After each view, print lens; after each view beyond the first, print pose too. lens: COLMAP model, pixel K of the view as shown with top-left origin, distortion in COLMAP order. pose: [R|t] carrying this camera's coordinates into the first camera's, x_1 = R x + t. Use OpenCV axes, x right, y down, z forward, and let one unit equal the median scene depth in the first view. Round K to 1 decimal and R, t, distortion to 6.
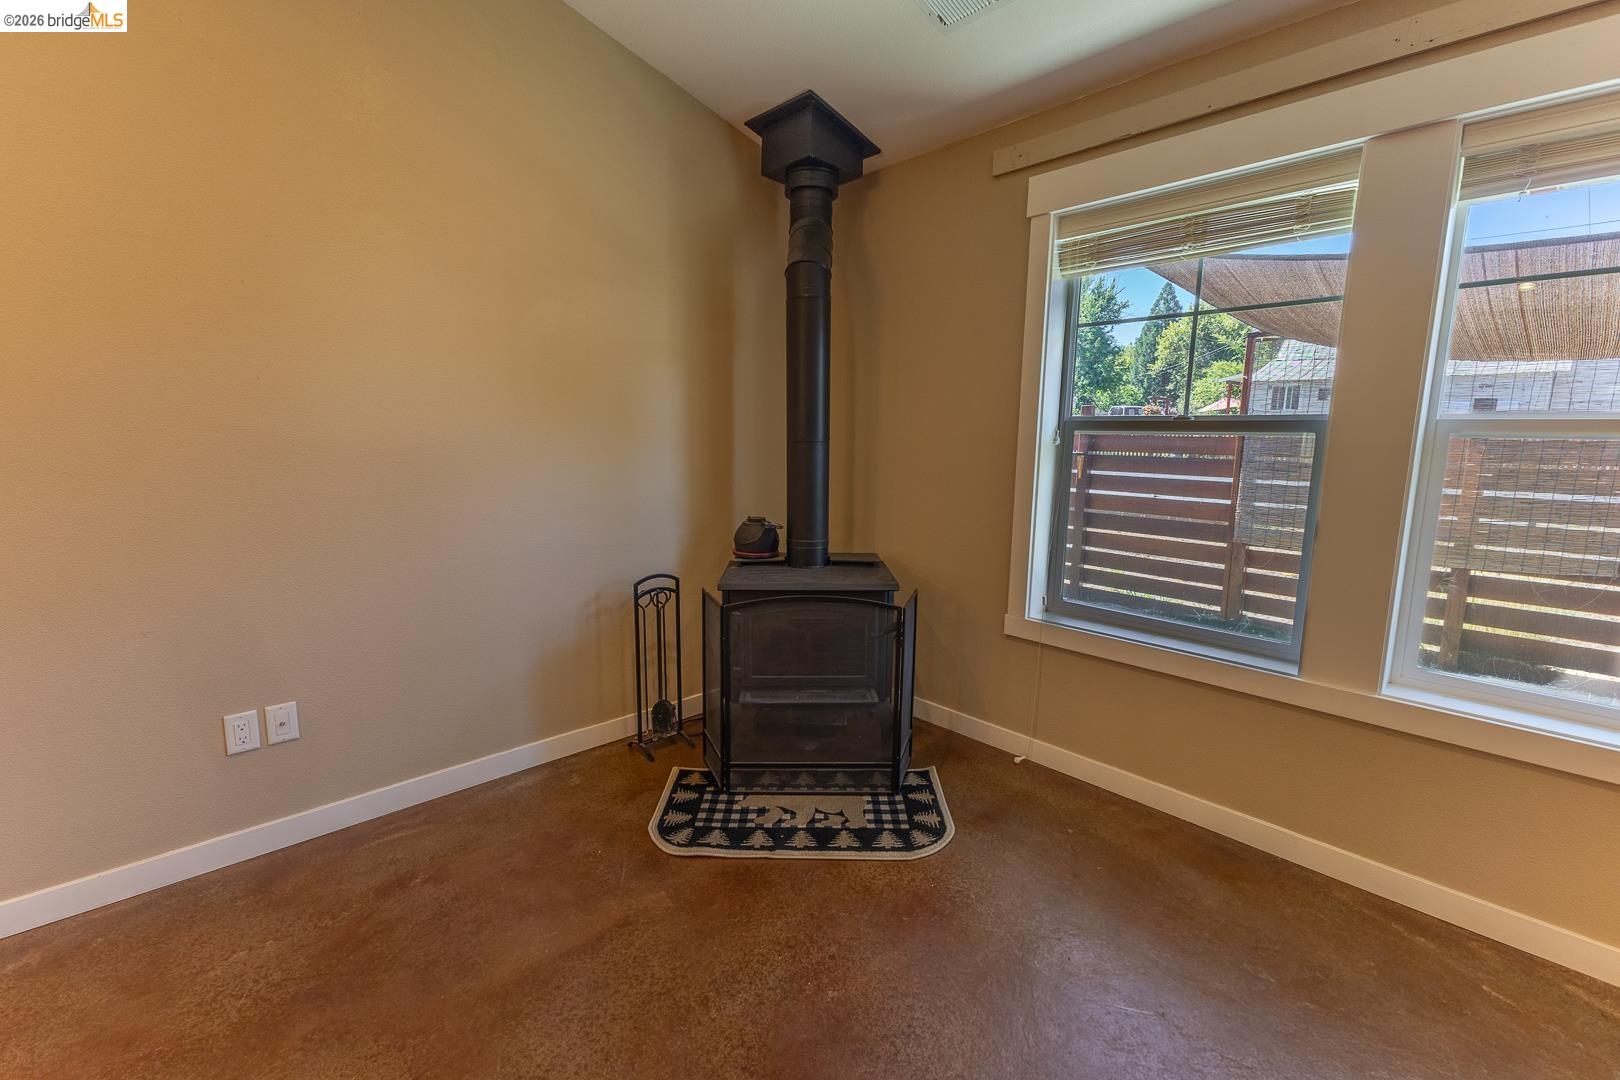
lens RADIAL K [[696.3, 0, 794.0], [0, 696.3, 540.0], [0, 0, 1]] dist [0.005364, 0.000268]
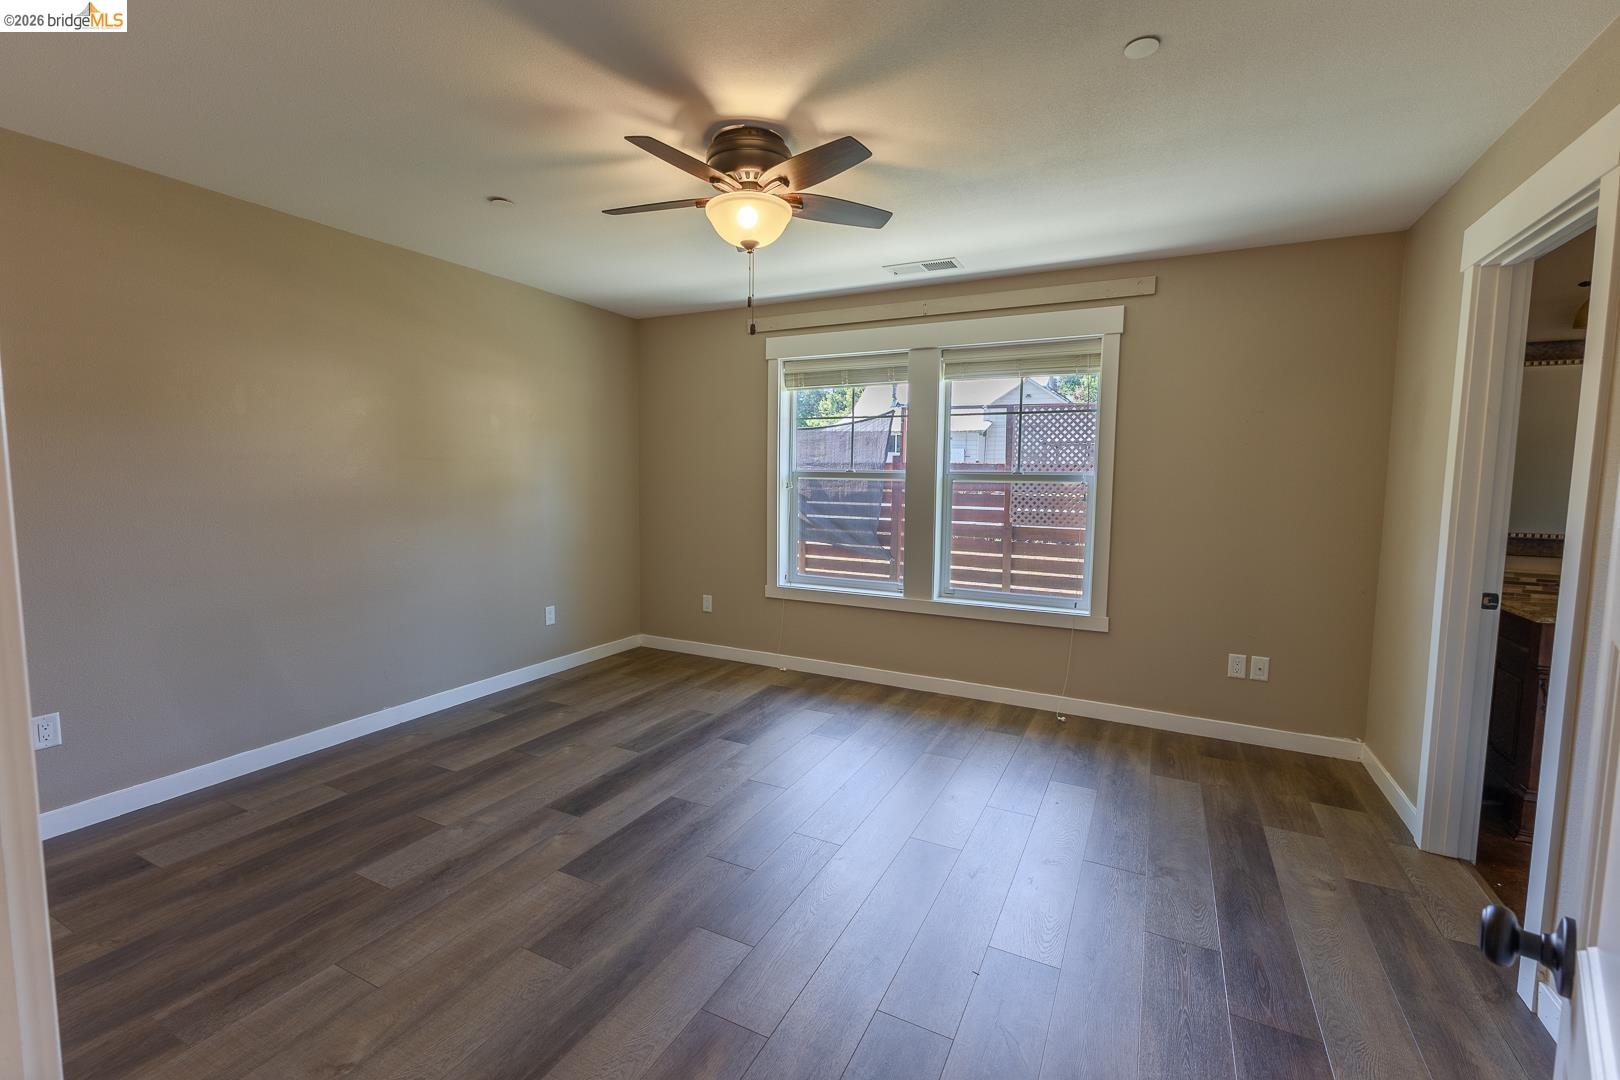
lens RADIAL K [[696.3, 0, 808.0], [0, 696.3, 538.2], [0, 0, 1]] dist [0.005364, 0.000268]
pose [[0.930239, -0.030861, 0.365653, -0.232149], [0.053718, 0.997175, -0.052502, 0.093464], [-0.363000, 0.068482, 0.929269, -0.665000]]
